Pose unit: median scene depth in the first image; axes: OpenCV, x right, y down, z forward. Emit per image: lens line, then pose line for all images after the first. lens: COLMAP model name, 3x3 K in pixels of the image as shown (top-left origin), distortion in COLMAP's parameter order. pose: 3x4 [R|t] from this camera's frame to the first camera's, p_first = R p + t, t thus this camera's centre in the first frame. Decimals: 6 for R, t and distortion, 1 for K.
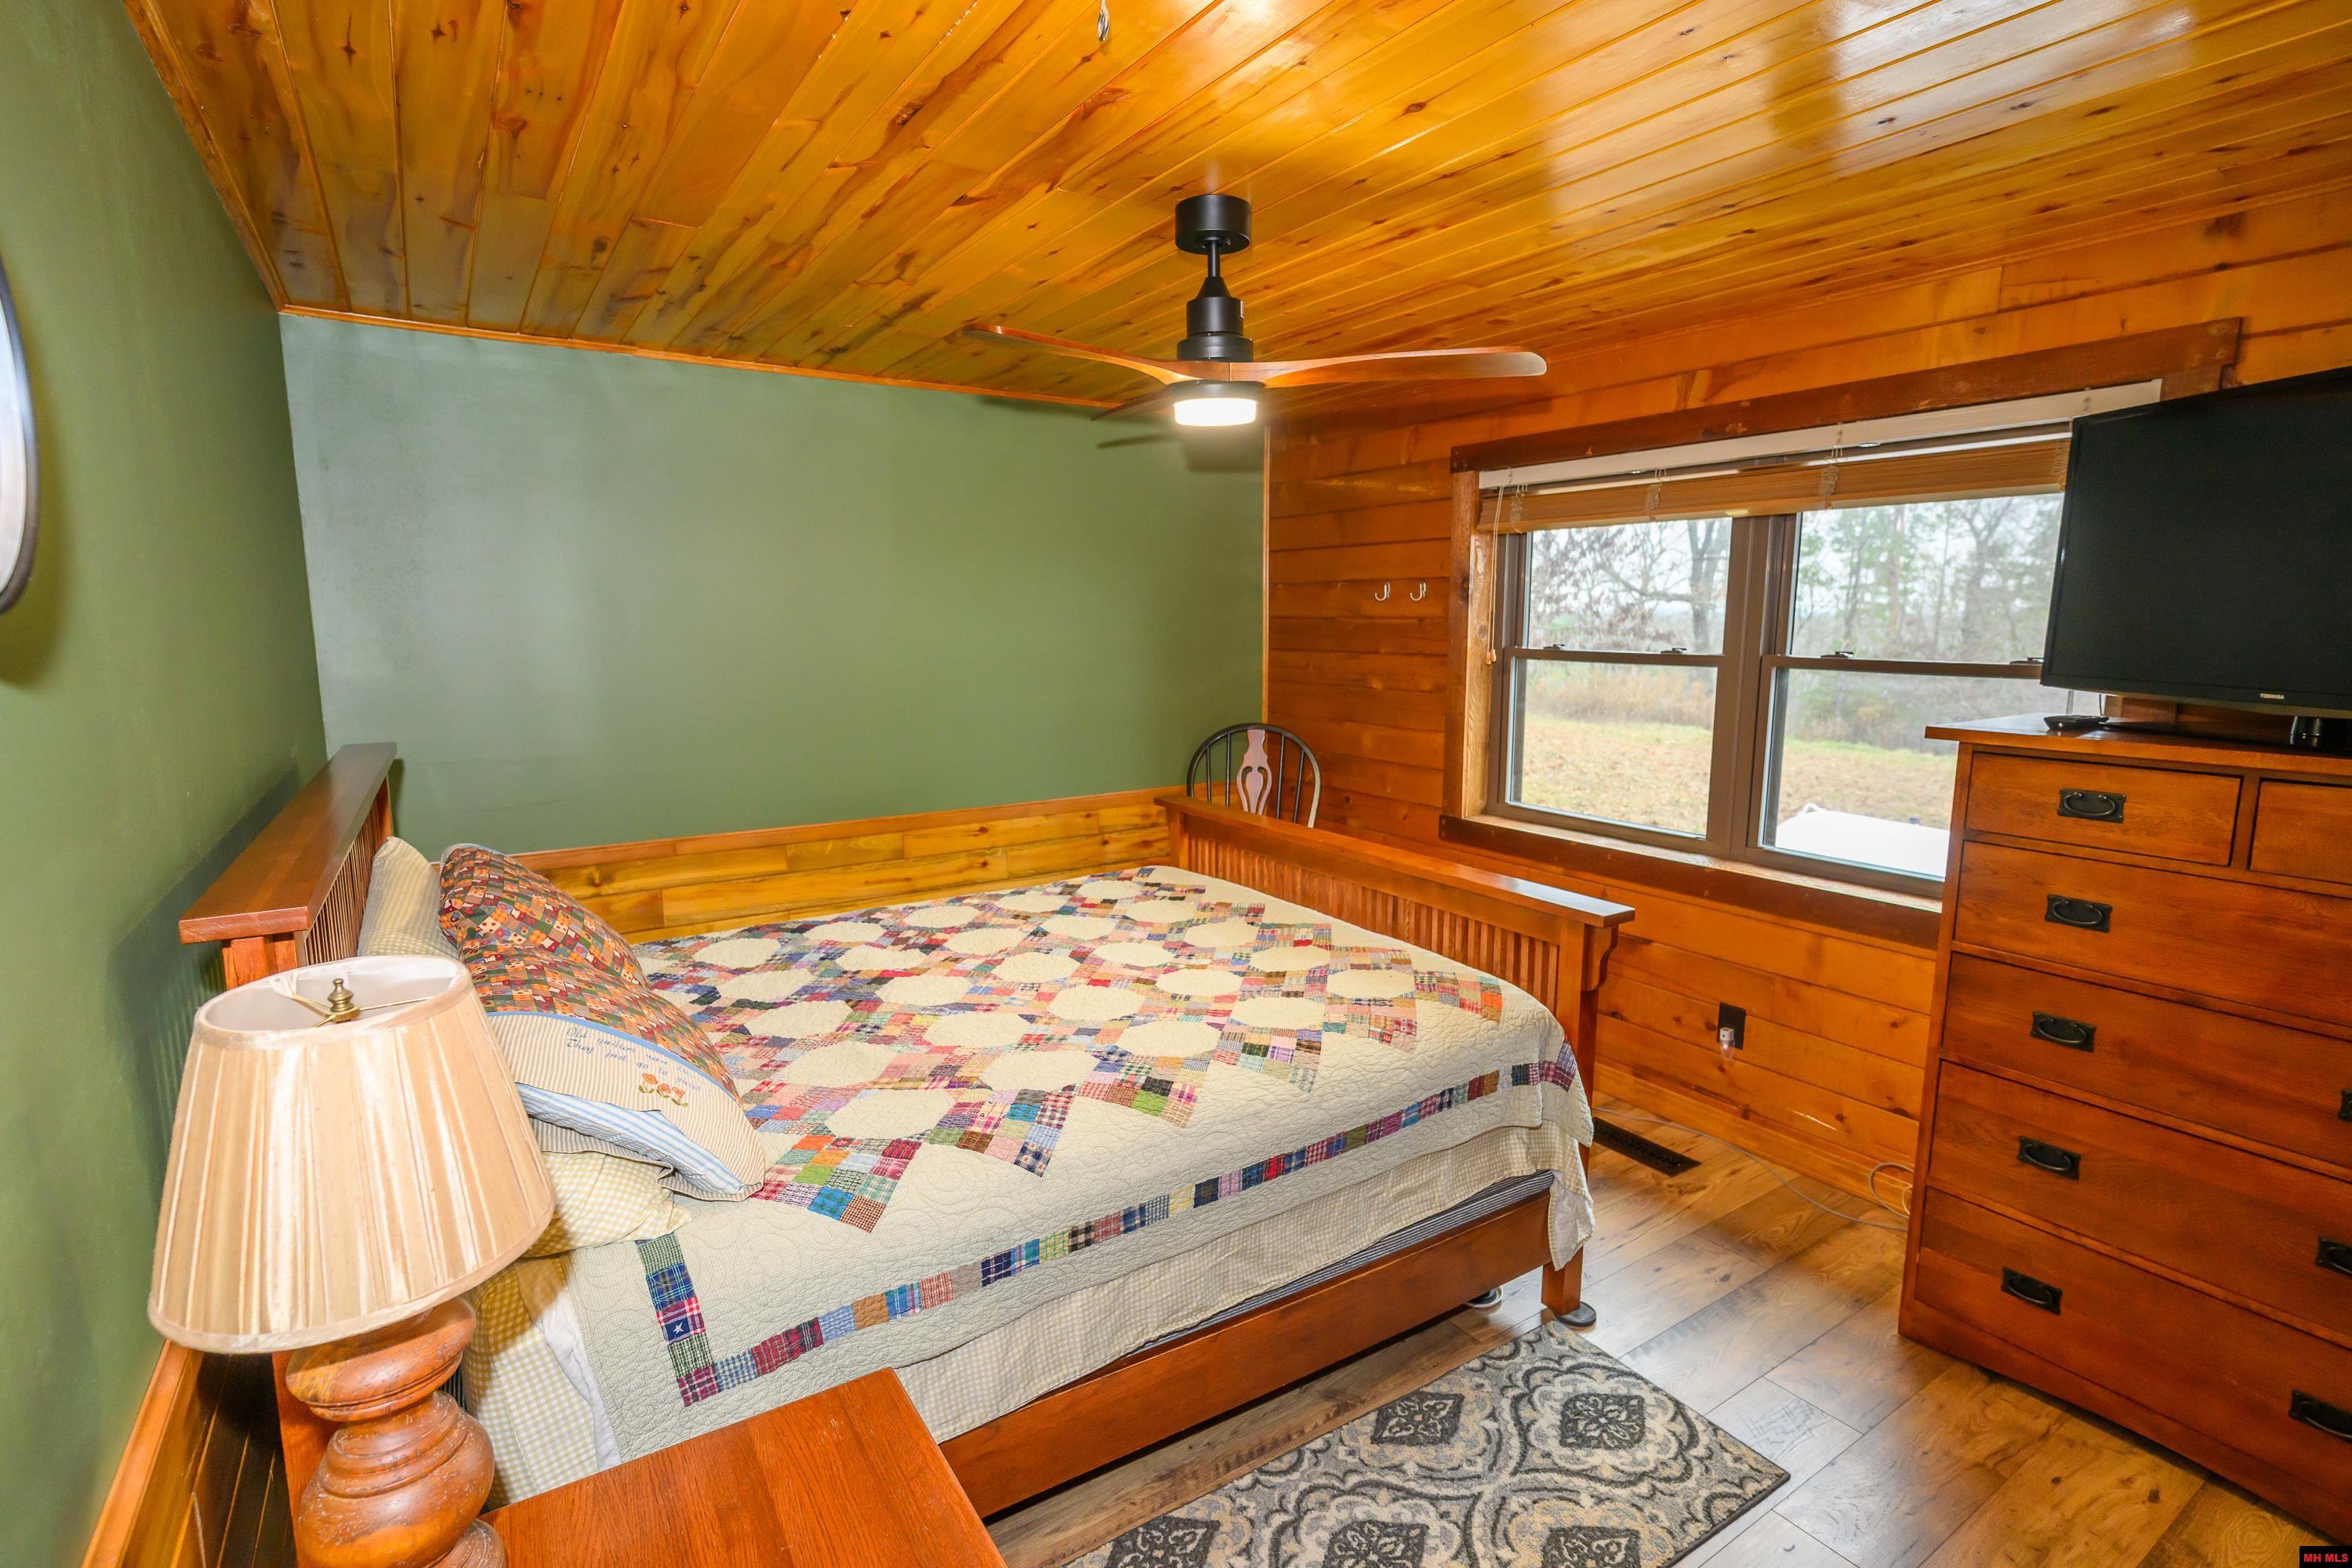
lens RADIAL K [[1121.2, 0, 1165.3], [0, 1121.2, 785.4], [0, 0, 1]] dist [-0.002004, 0.002012]
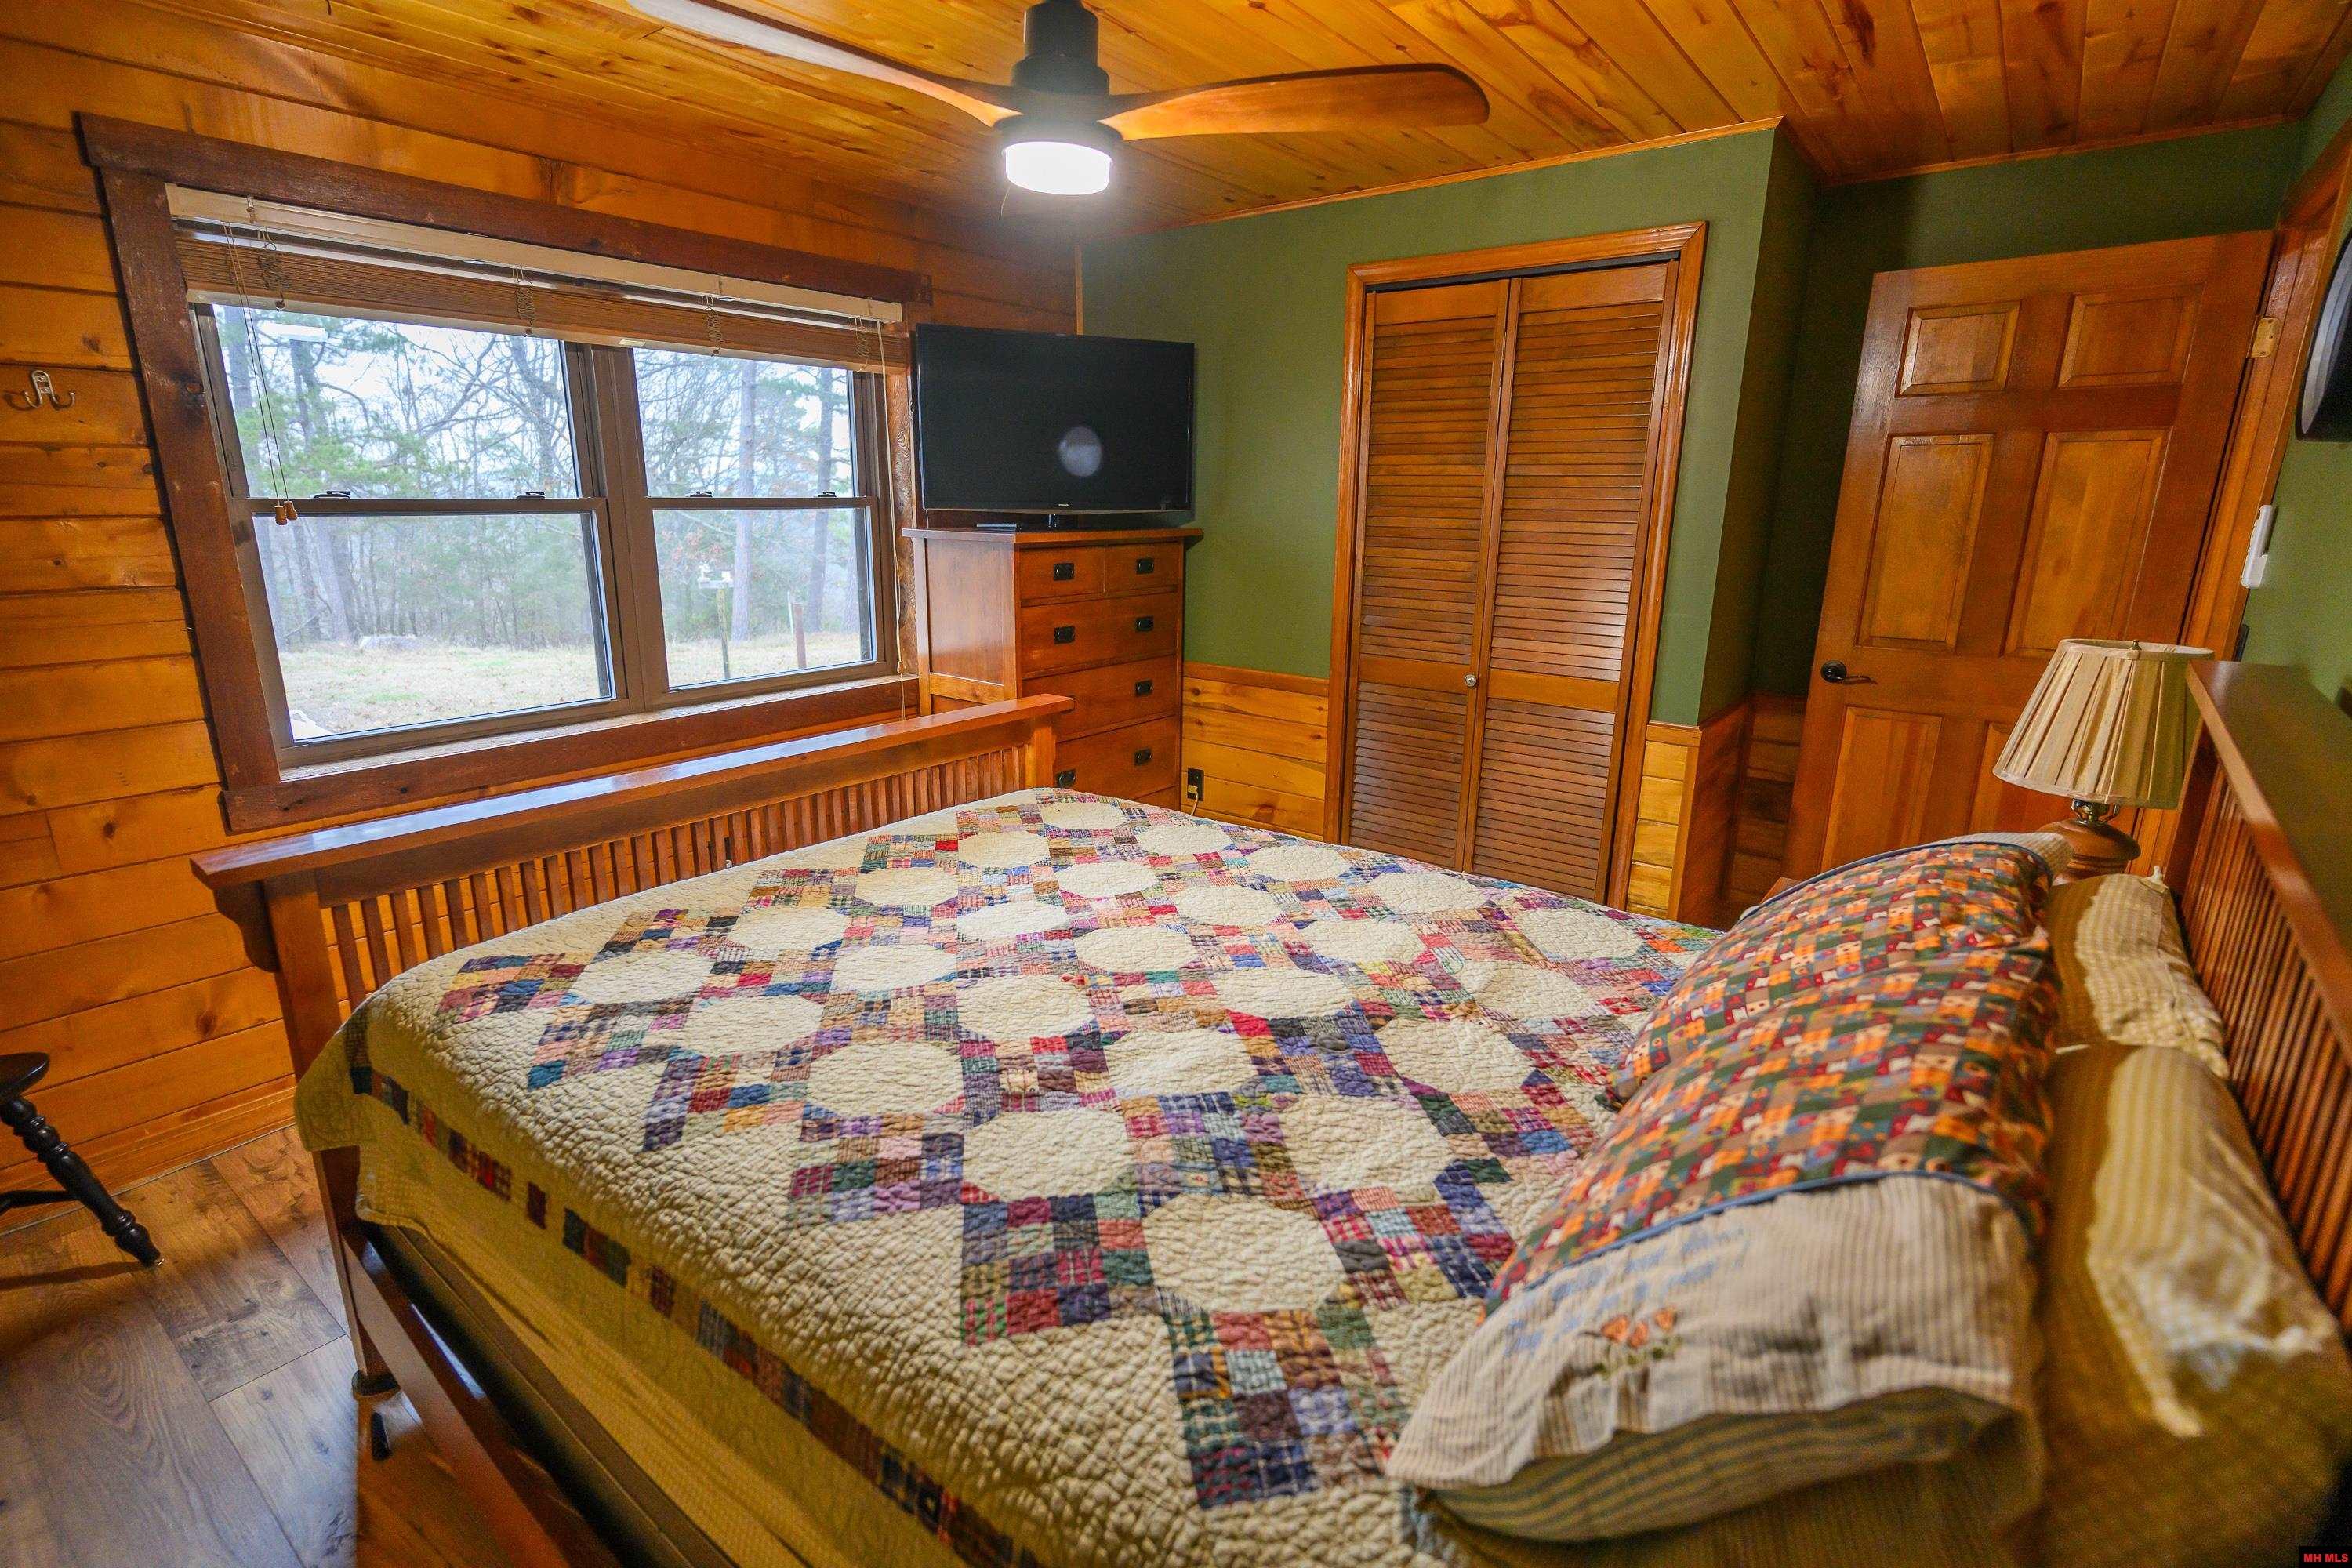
lens RADIAL K [[1121.2, 0, 1158.9], [0, 1121.2, 776.5], [0, 0, 1]] dist [-0.002004, 0.002012]
pose [[-0.329369, -0.239575, 0.913302, -0.695847], [0.134994, 0.945389, 0.296676, -0.138498], [-0.934501, 0.221006, -0.279040, 1.092441]]
